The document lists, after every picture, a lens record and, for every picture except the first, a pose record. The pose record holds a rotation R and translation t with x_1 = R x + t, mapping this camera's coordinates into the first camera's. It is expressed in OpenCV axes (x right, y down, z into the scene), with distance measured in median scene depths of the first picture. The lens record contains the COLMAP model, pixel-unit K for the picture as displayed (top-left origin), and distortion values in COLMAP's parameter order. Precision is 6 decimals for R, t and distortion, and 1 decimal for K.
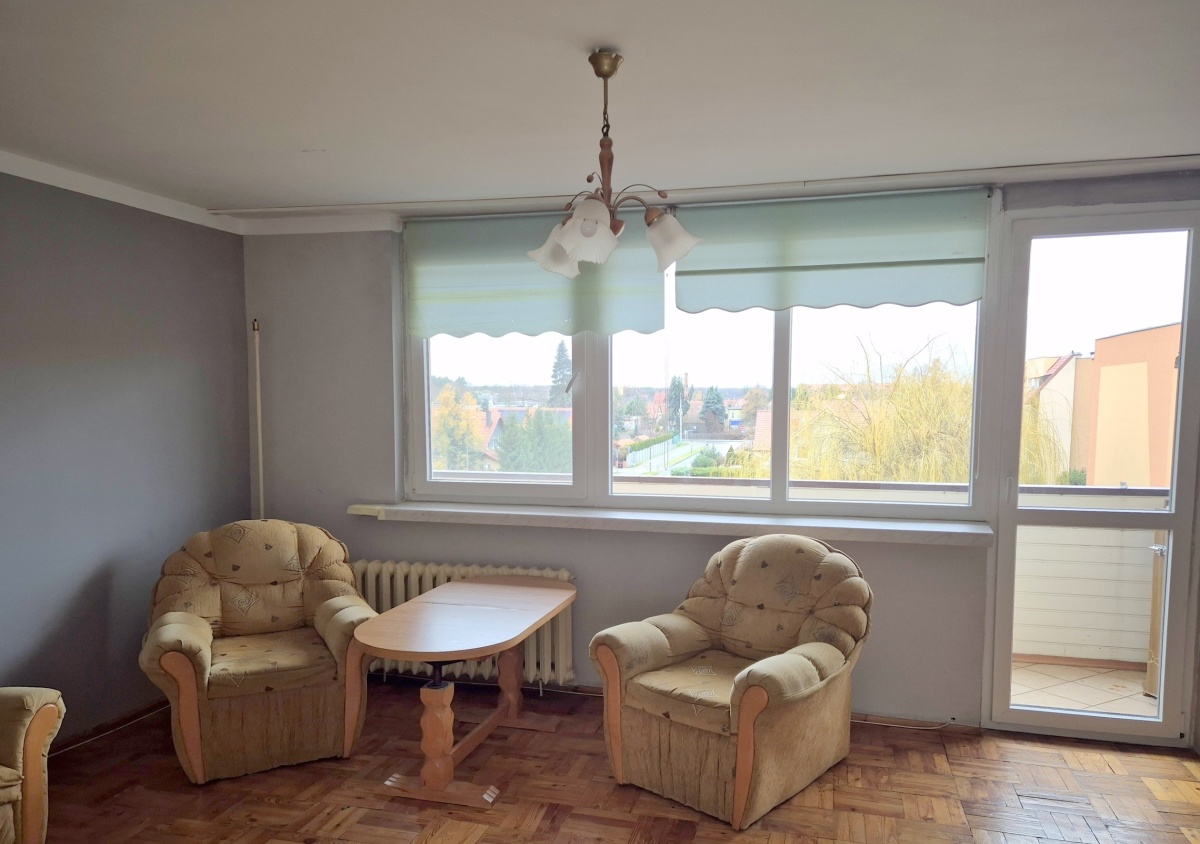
lens RADIAL K [[836.3, 0, 629.6], [0, 836.3, 479.3], [0, 0, 1]] dist [0.100231, -0.087919]
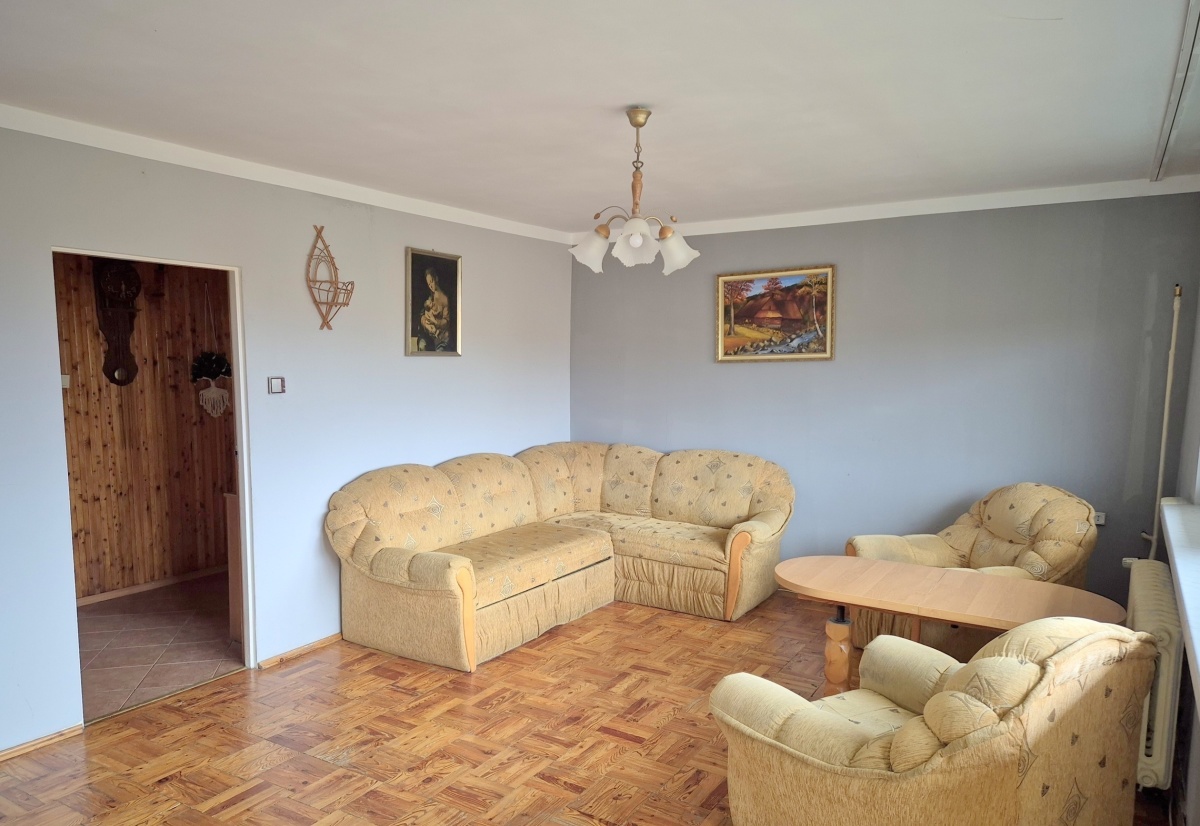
lens RADIAL K [[848.7, 0, 601.2], [0, 848.7, 467.7], [0, 0, 1]] dist [0.053248, -0.000996]
pose [[-0.296590, 0.120335, -0.947393, 0.752626], [-0.105061, 0.981897, 0.157608, -0.086206], [0.949208, 0.146280, -0.278578, 0.797051]]
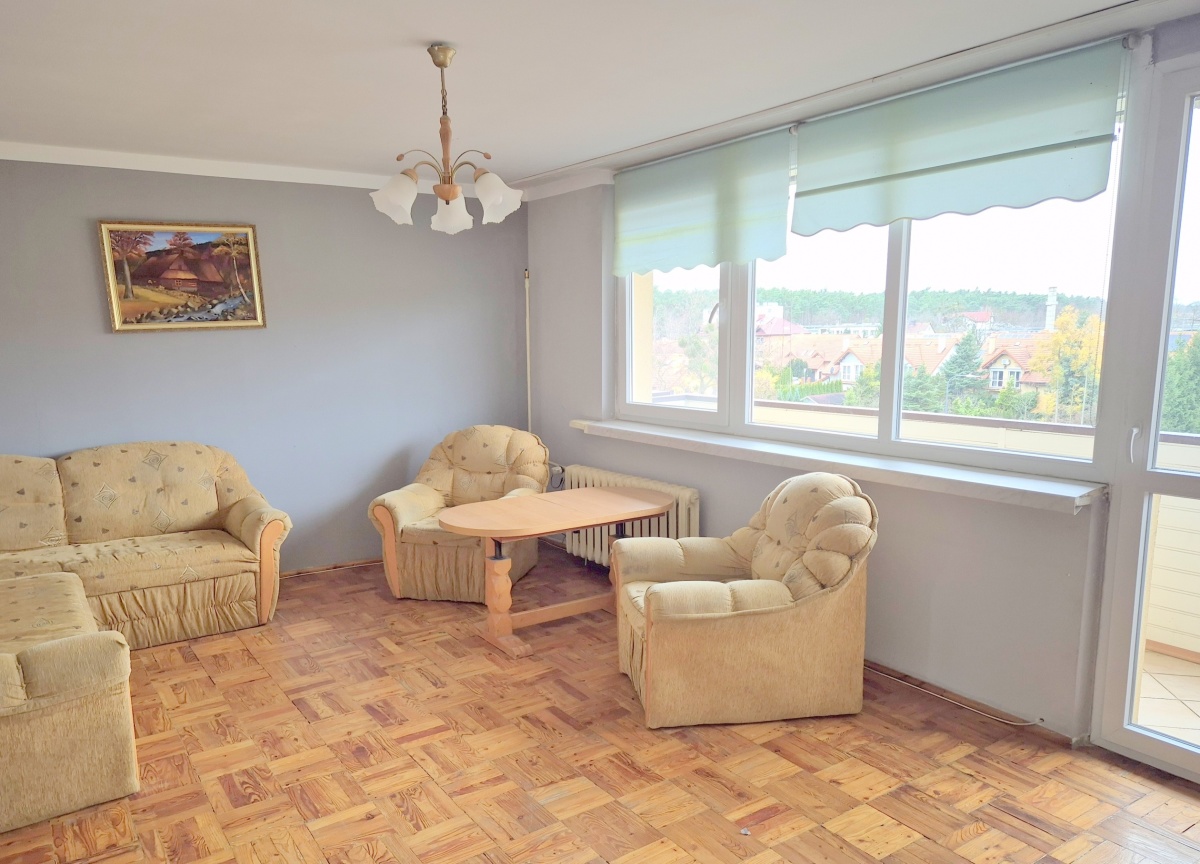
lens RADIAL K [[845.1, 0, 598.0], [0, 845.1, 480.1], [0, 0, 1]] dist [0.045112, -0.005492]
pose [[0.756000, 0.104743, -0.646136, 0.567842], [-0.050646, 0.993515, 0.101797, -0.009744], [0.652609, -0.044234, 0.756403, 0.108891]]
